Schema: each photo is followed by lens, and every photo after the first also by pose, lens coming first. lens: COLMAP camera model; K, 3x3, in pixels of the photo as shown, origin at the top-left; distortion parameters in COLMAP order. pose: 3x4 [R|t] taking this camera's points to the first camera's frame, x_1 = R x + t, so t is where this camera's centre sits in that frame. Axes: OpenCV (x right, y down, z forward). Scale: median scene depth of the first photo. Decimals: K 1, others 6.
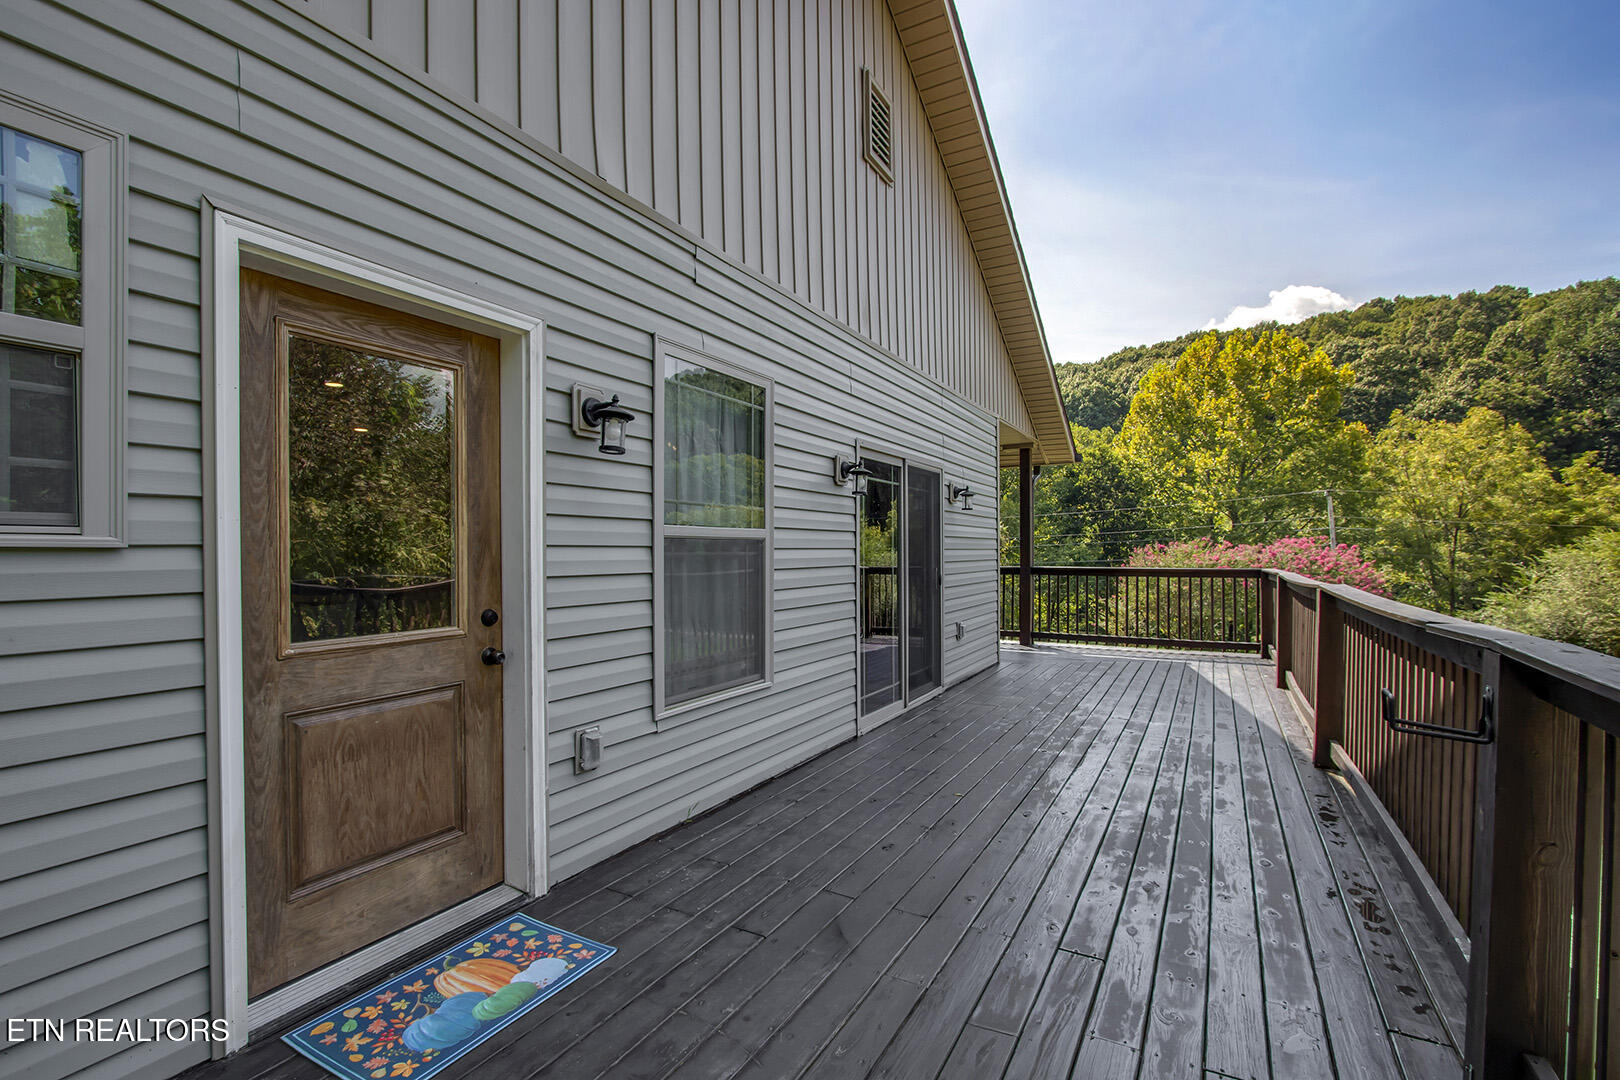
lens RADIAL K [[727.3, 0, 810.0], [0, 727.3, 540.0], [0, 0, 1]] dist [-0.000981, -0.000074]
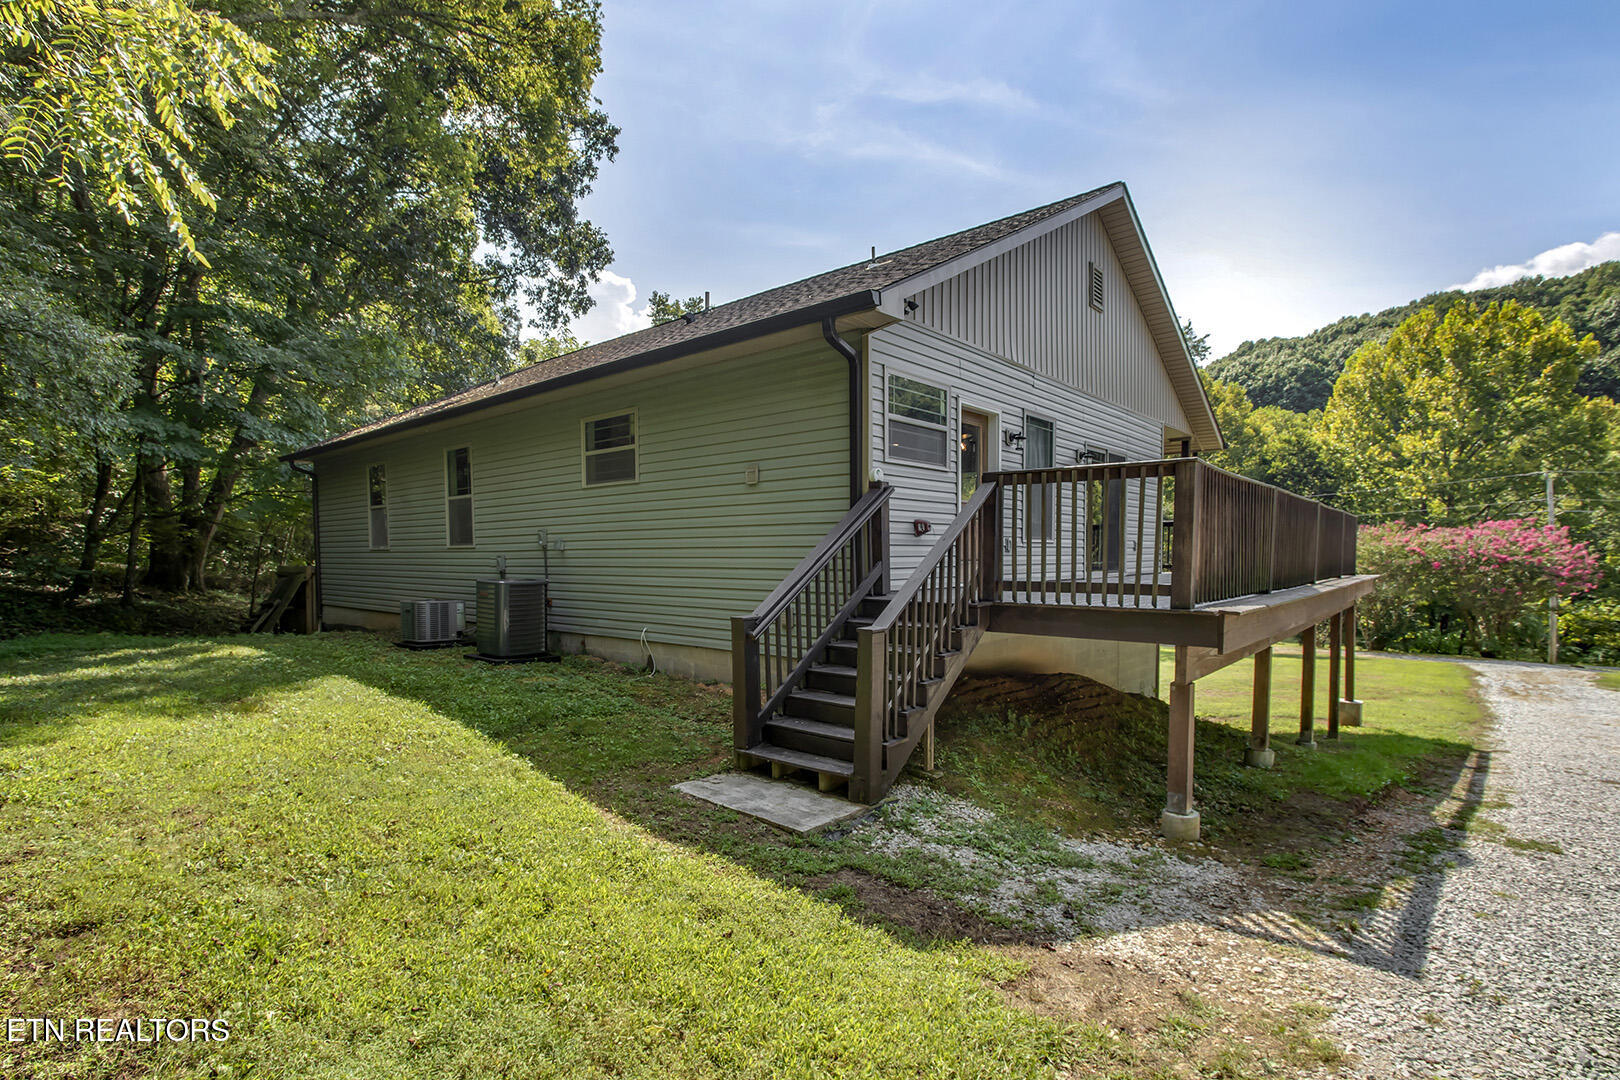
lens RADIAL K [[789.3, 0, 815.3], [0, 789.3, 573.4], [0, 0, 1]] dist [-0.000780, -0.000342]
pose [[0.981772, 0.002485, -0.190044, -0.032357], [0.004581, 0.999314, 0.036737, 0.018987], [0.190005, -0.036939, 0.981088, -0.169561]]
